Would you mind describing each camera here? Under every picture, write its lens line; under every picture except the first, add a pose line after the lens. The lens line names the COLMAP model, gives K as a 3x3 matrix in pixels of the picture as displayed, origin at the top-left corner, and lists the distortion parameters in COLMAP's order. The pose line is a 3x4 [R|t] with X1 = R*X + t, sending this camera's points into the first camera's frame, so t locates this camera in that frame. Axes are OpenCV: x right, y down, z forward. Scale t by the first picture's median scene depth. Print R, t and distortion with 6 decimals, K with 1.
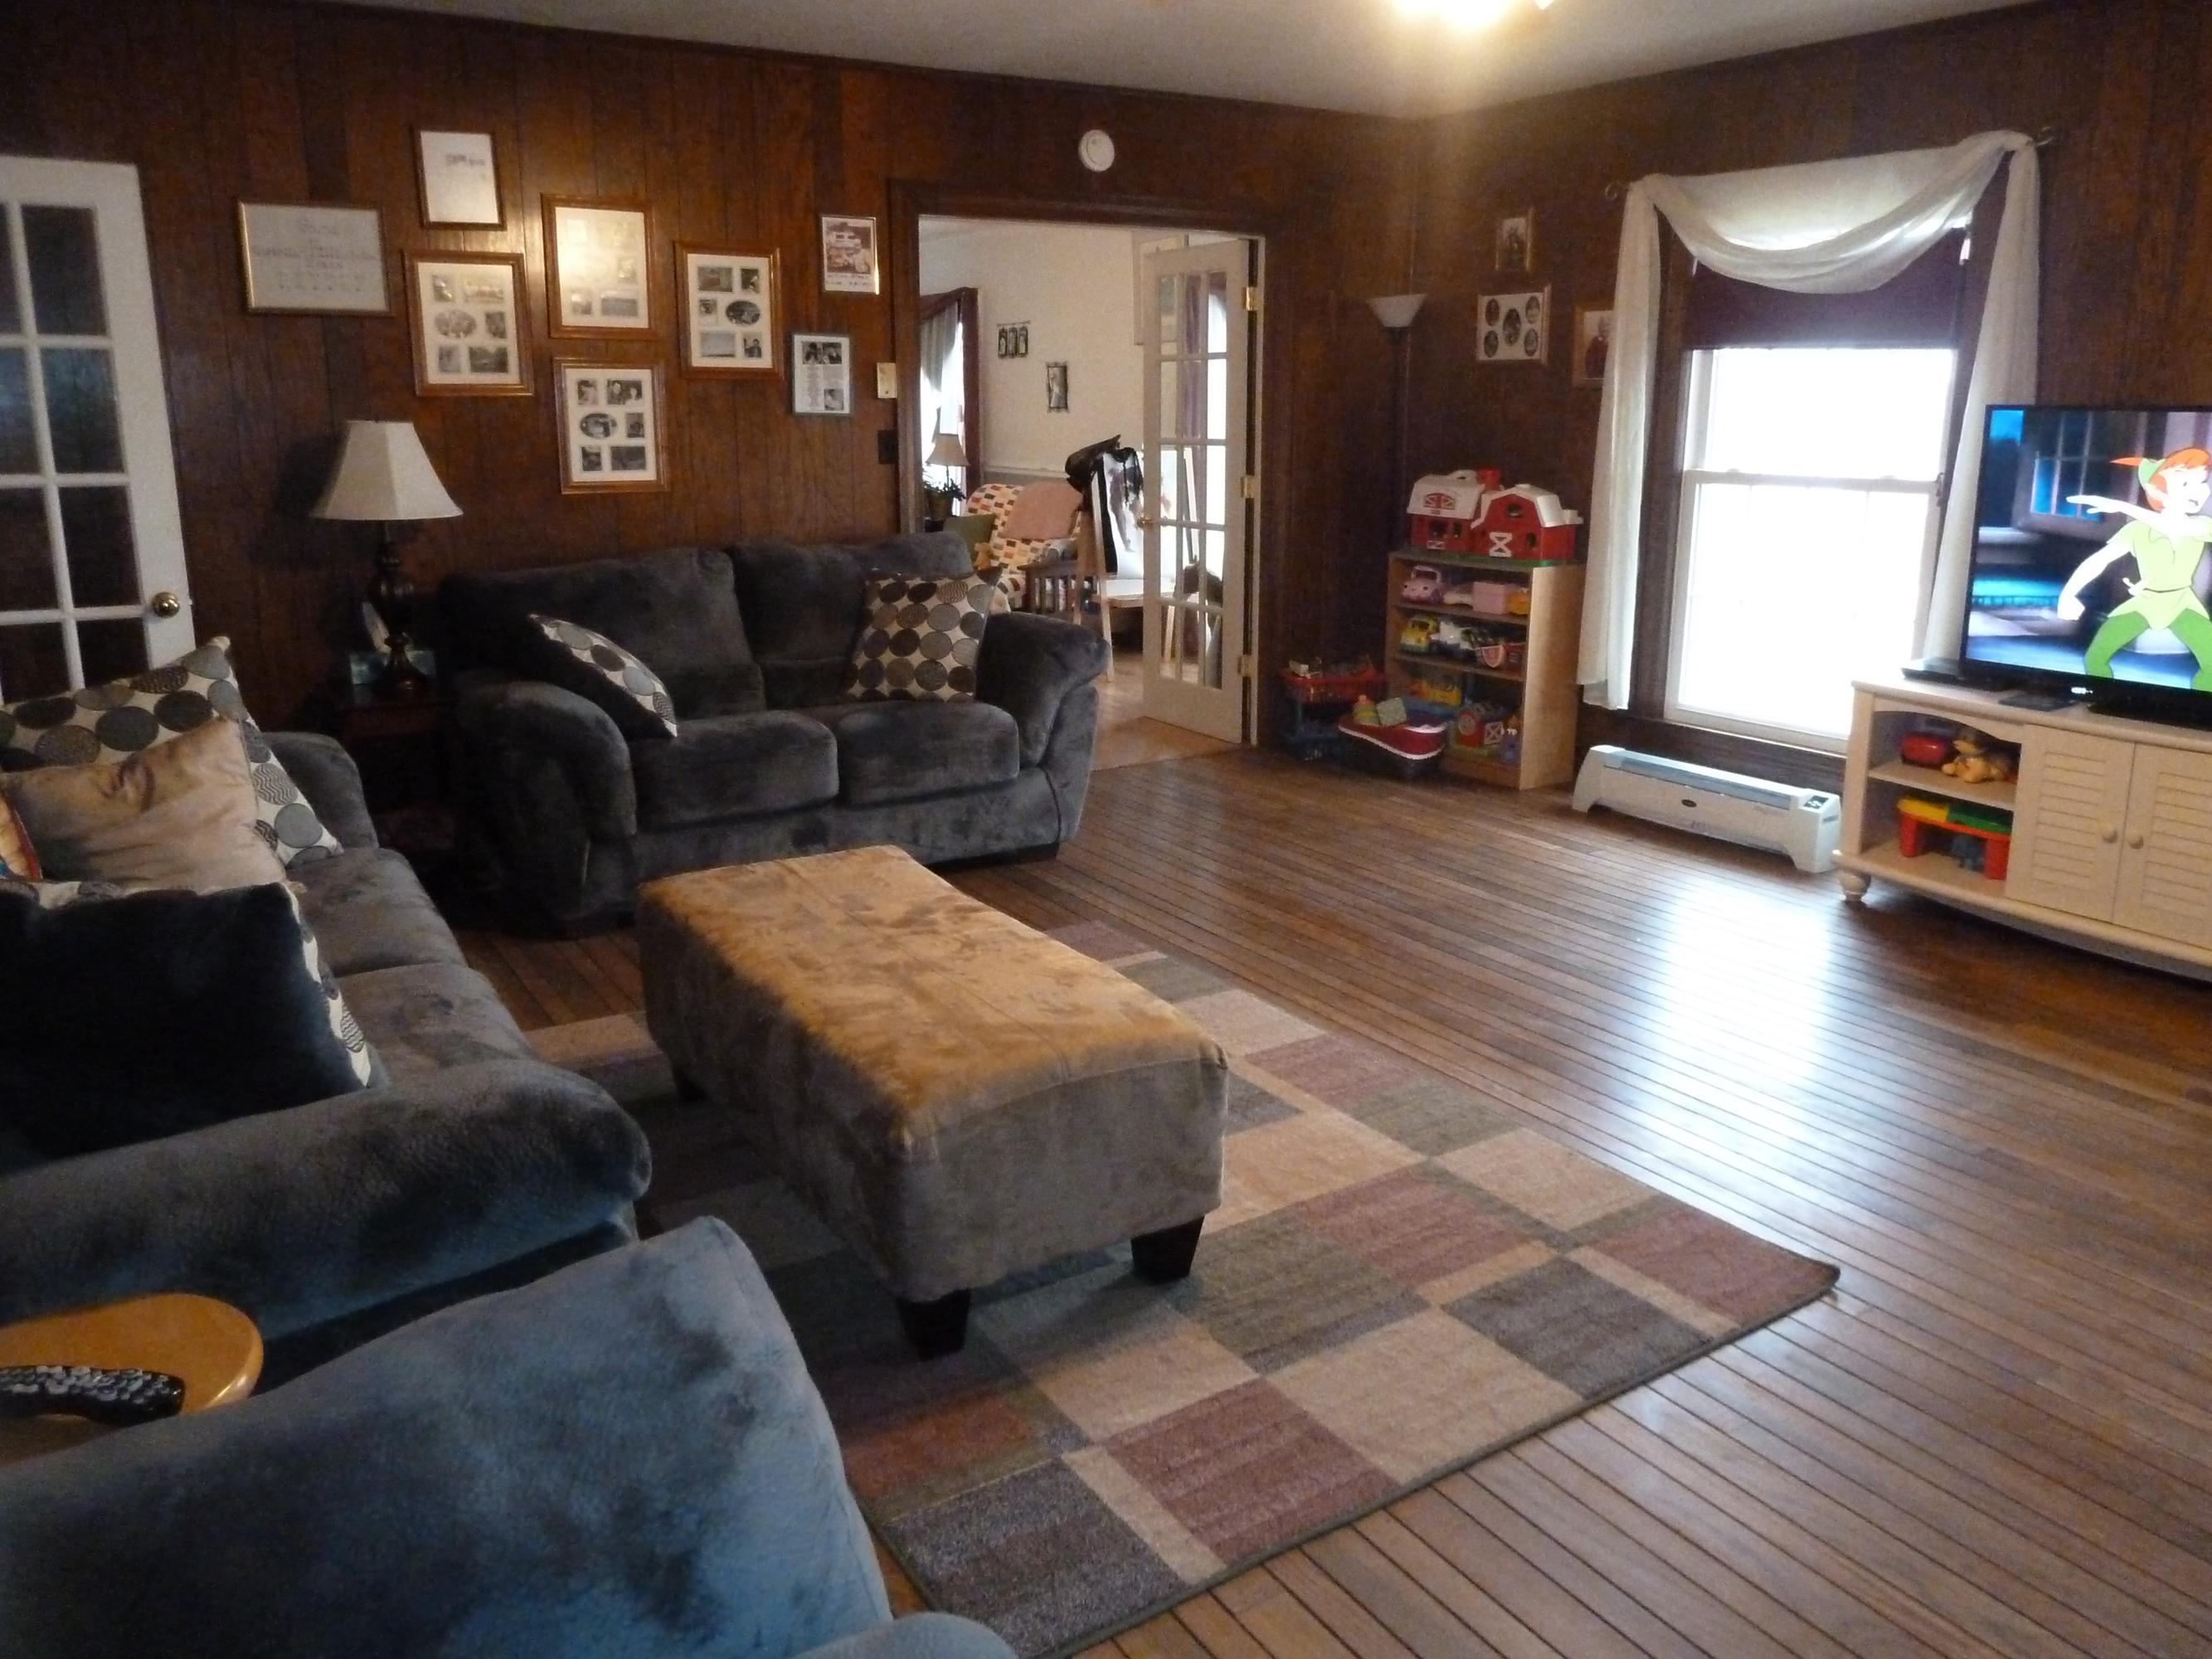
lens RADIAL K [[1635.9, 0, 1106.1], [0, 1635.9, 836.1], [0, 0, 1]] dist [-0.036858, 0.013717]
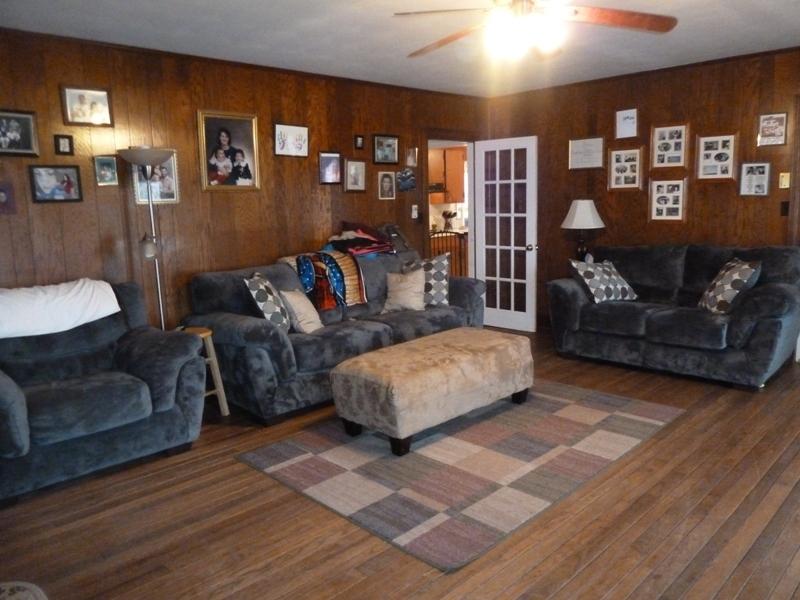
lens RADIAL K [[591.6, 0, 420.7], [0, 591.6, 304.0], [0, 0, 1]] dist [-0.036858, 0.013717]
pose [[0.224485, 0.162414, -0.960848, 0.638420], [-0.218798, 0.969238, 0.112714, -0.098588], [0.949597, 0.184929, 0.253115, 0.365319]]
